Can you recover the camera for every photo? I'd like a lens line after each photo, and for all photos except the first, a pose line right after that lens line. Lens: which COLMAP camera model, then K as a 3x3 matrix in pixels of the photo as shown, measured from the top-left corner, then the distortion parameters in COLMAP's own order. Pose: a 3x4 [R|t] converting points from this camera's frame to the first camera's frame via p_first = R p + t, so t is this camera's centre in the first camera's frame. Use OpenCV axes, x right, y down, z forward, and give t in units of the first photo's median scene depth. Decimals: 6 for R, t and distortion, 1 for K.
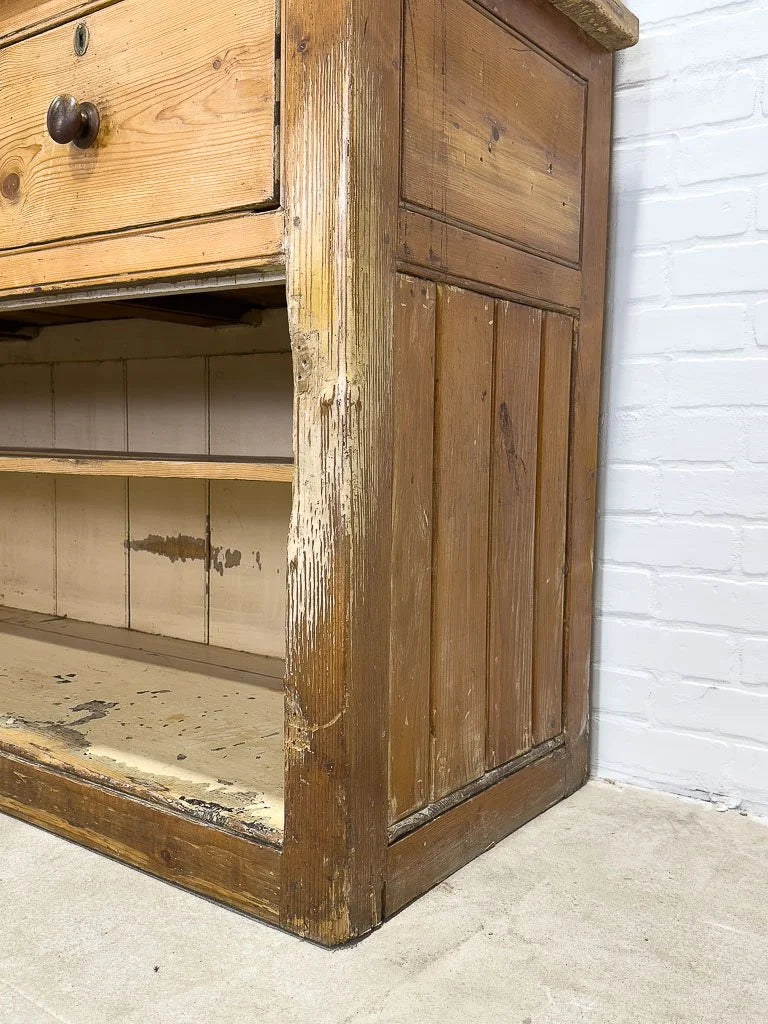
lens RADIAL K [[948.1, 0, 384.0], [0, 948.1, 512.0], [0, 0, 1]] dist [0.138661, -0.307242]
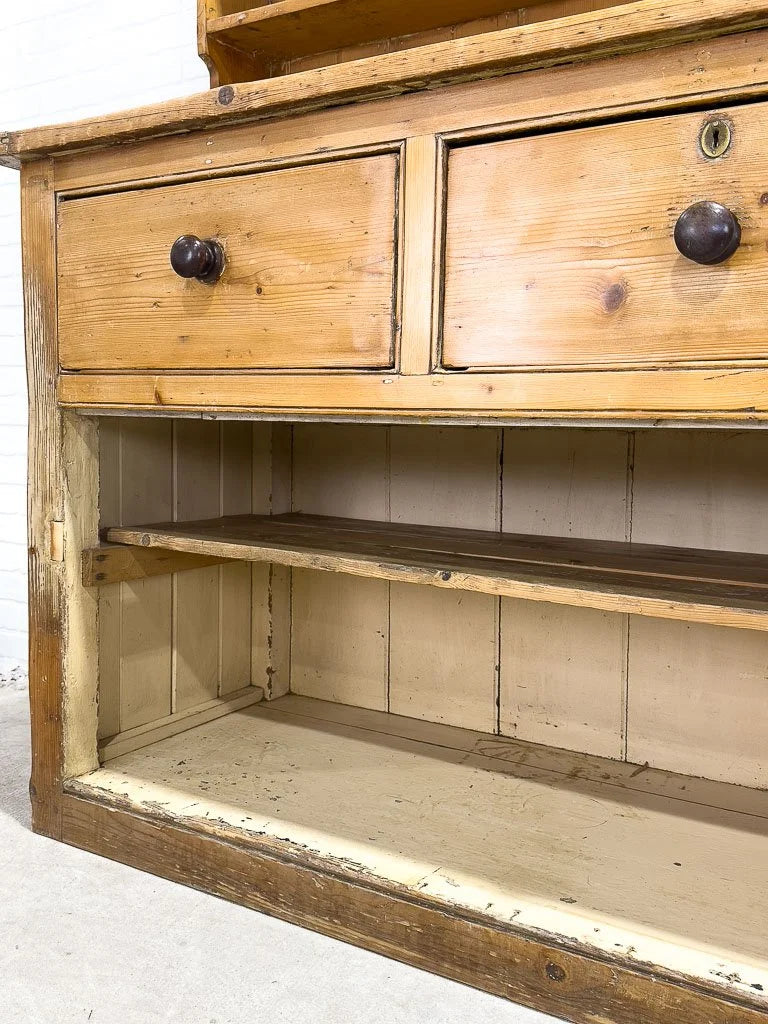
lens RADIAL K [[954.4, 0, 383.5], [0, 954.4, 500.7], [0, 0, 1]] dist [0.137842, -0.306148]
pose [[0.997485, -0.011376, 0.069953, -1.076086], [0.010322, 0.999828, 0.015409, -0.204511], [-0.070116, -0.014648, 0.997431, 0.476789]]
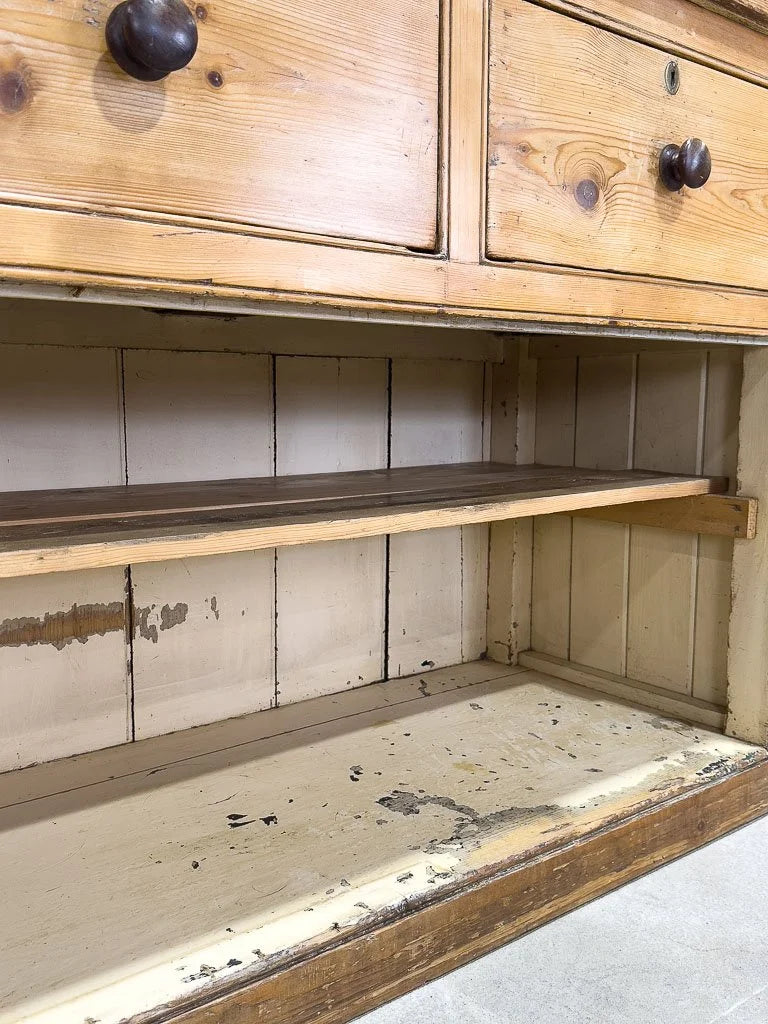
lens RADIAL K [[948.1, 0, 384.0], [0, 948.1, 512.0], [0, 0, 1]] dist [0.138661, -0.307242]
pose [[0.268453, -0.135013, 0.953784, -1.317722], [0.071273, 0.990199, 0.120107, -0.180217], [-0.960652, 0.035736, 0.275445, 0.974190]]
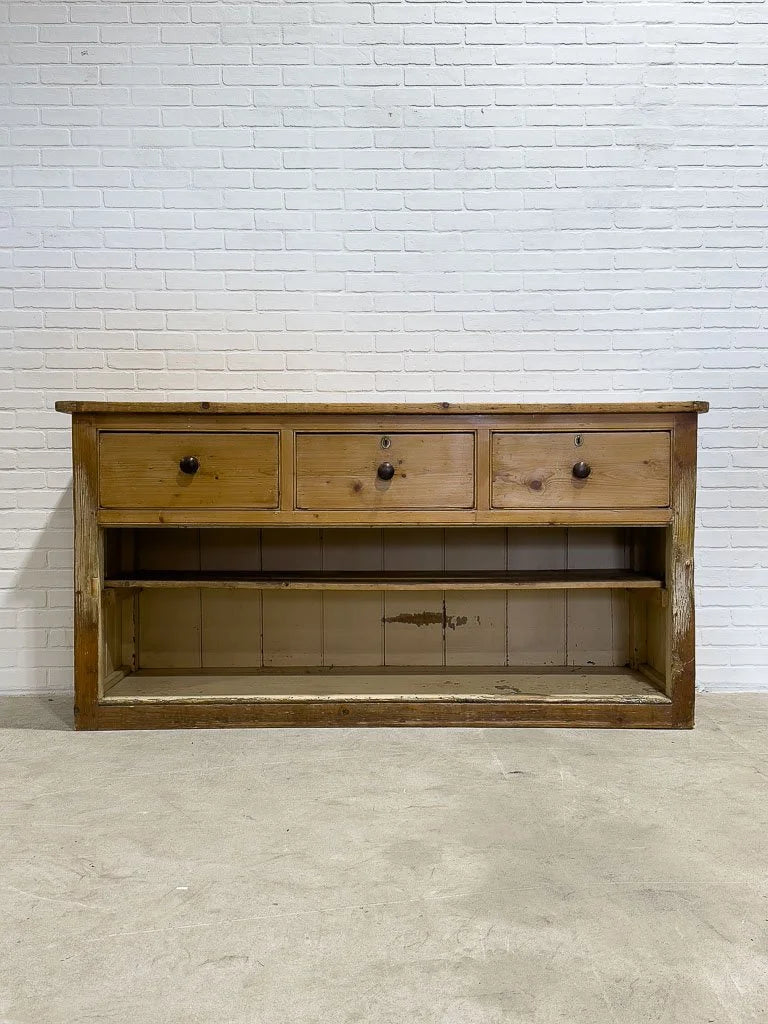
lens RADIAL K [[1065.0, 0, 384.0], [0, 1065.0, 512.0], [0, 0, 1]] dist [0.193955, -0.397513]
pose [[0.807043, -0.042768, 0.588941, -2.551714], [0.061448, 0.998041, -0.011727, -0.261116], [-0.587286, 0.045653, 0.808091, -1.185558]]
